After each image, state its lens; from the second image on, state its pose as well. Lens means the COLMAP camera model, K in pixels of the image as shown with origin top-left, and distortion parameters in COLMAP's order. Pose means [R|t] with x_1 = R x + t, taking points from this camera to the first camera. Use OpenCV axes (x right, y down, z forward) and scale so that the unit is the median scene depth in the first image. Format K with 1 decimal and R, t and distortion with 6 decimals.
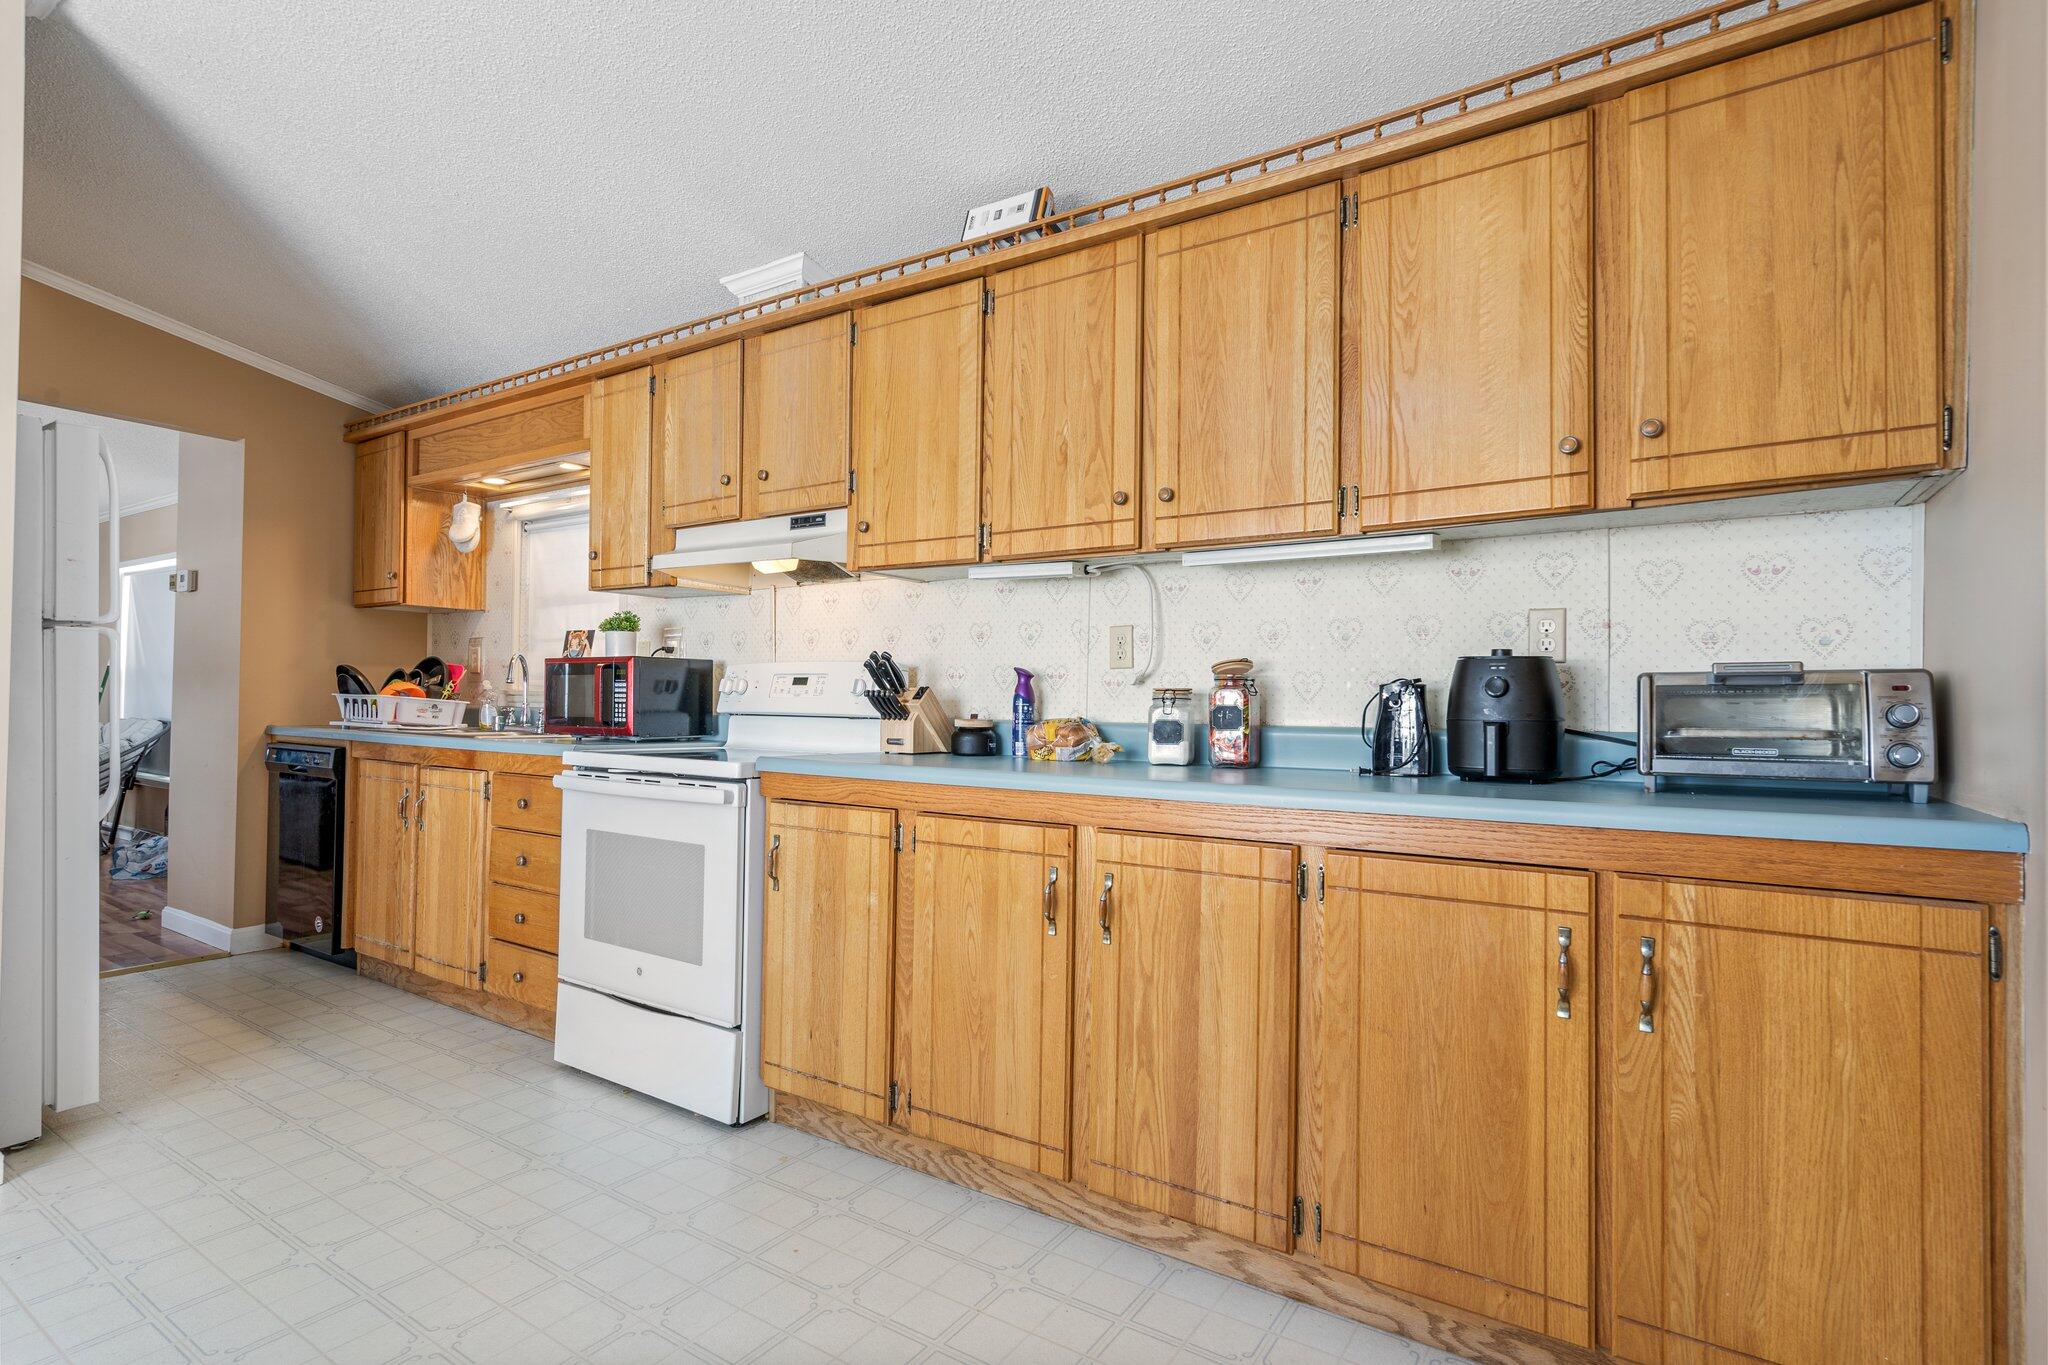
lens RADIAL K [[1001.0, 0, 1043.7], [0, 1001.0, 694.1], [0, 0, 1]] dist [-0.003530, -0.000631]
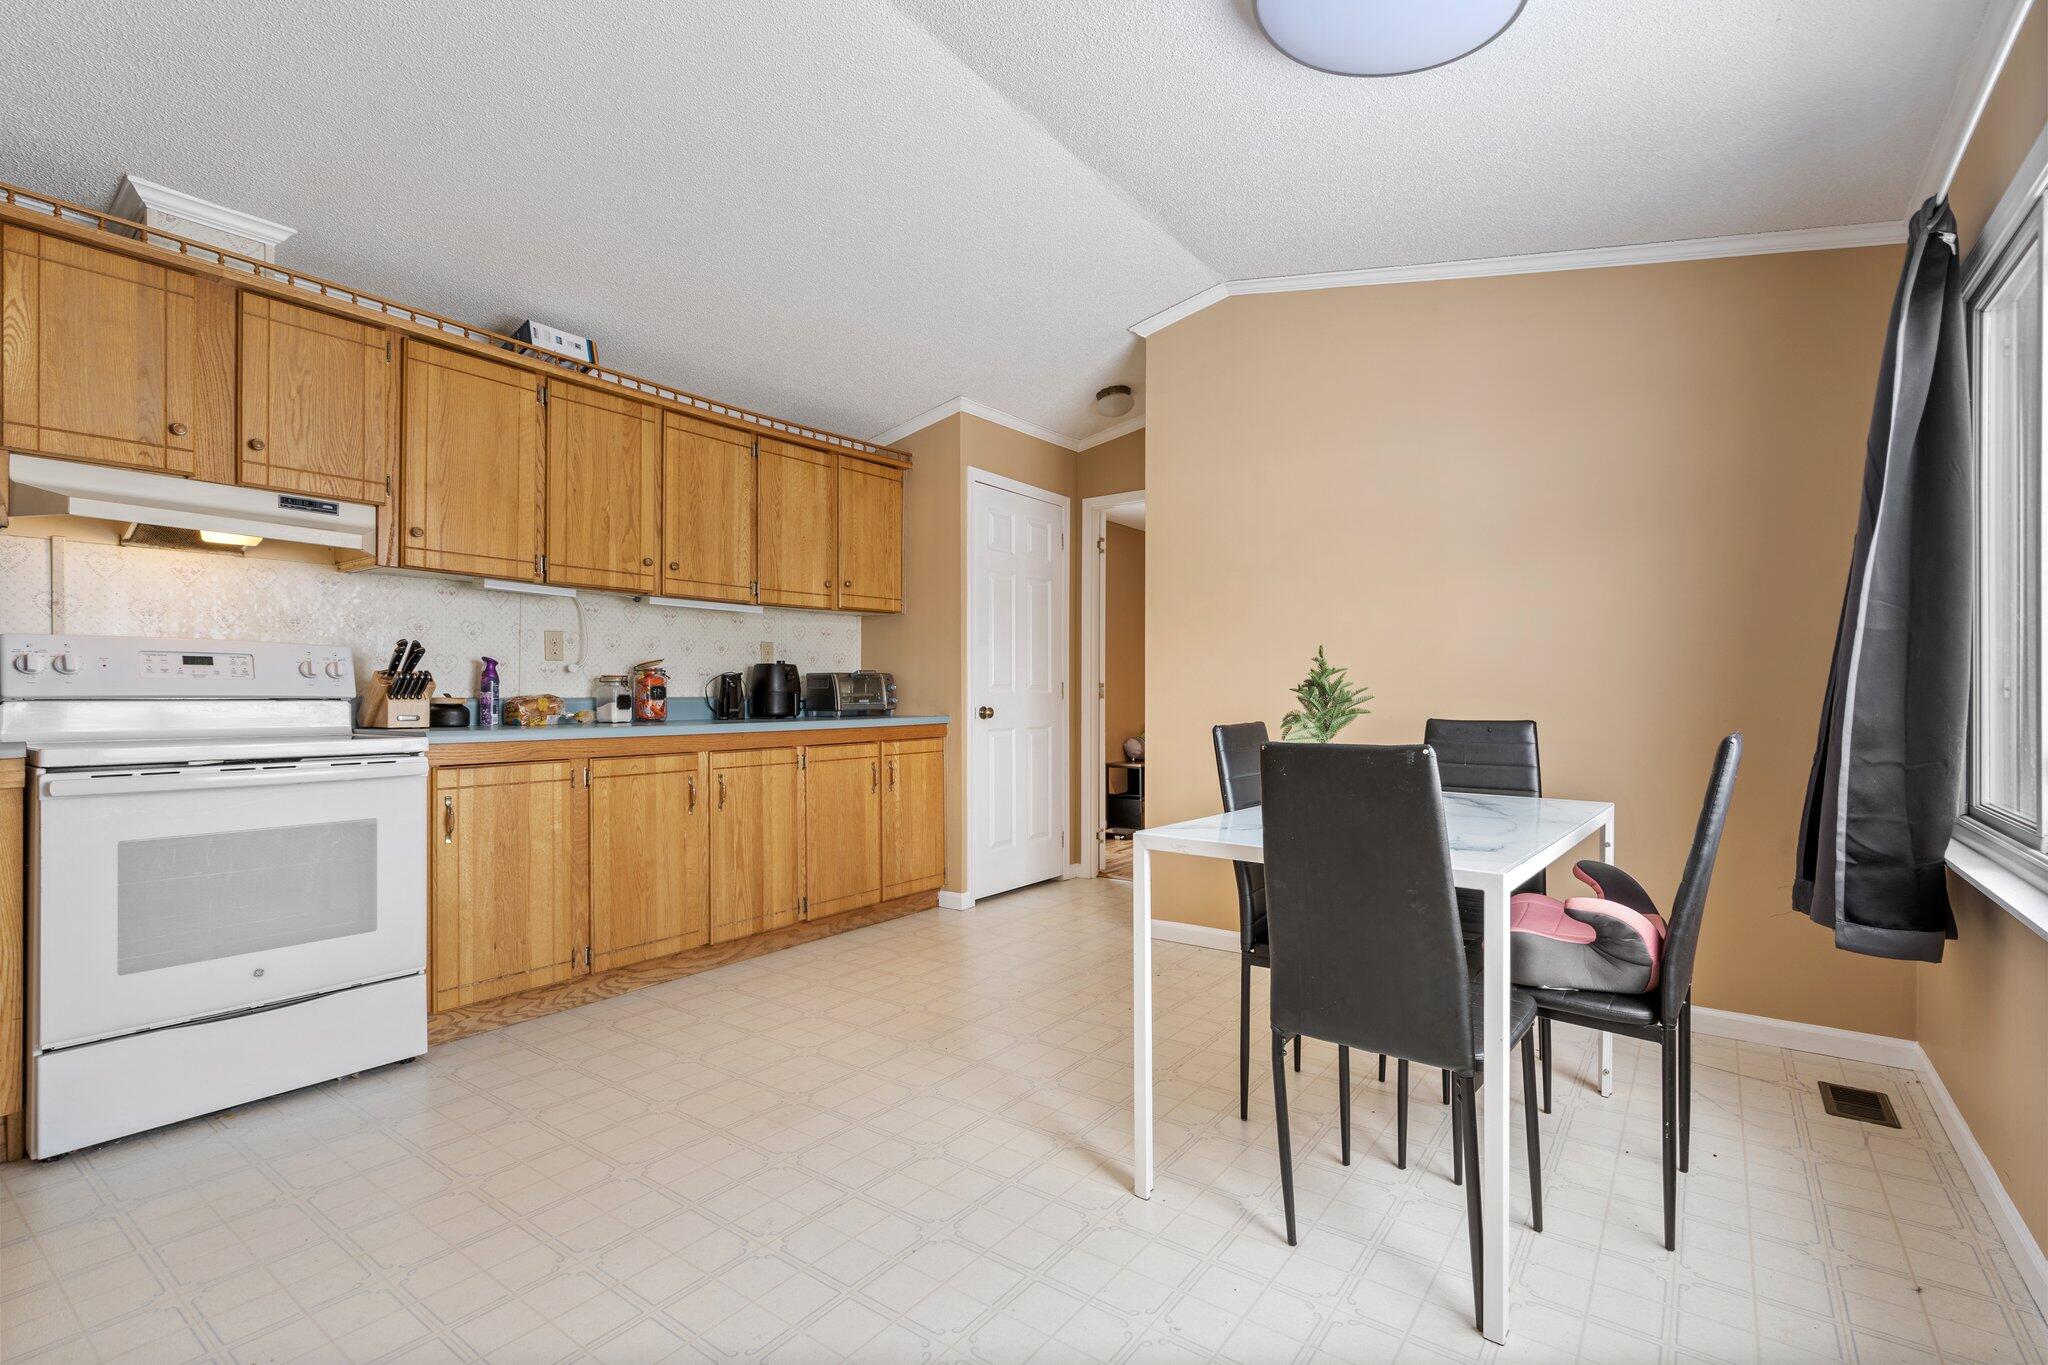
lens RADIAL K [[945.1, 0, 1022.2], [0, 945.1, 686.6], [0, 0, 1]] dist [-0.001402, 0.001382]
pose [[0.051713, -0.006229, 0.998643, -1.415335], [-0.013017, 0.999891, 0.006911, -0.006054], [-0.998577, -0.013357, 0.051626, 0.280136]]
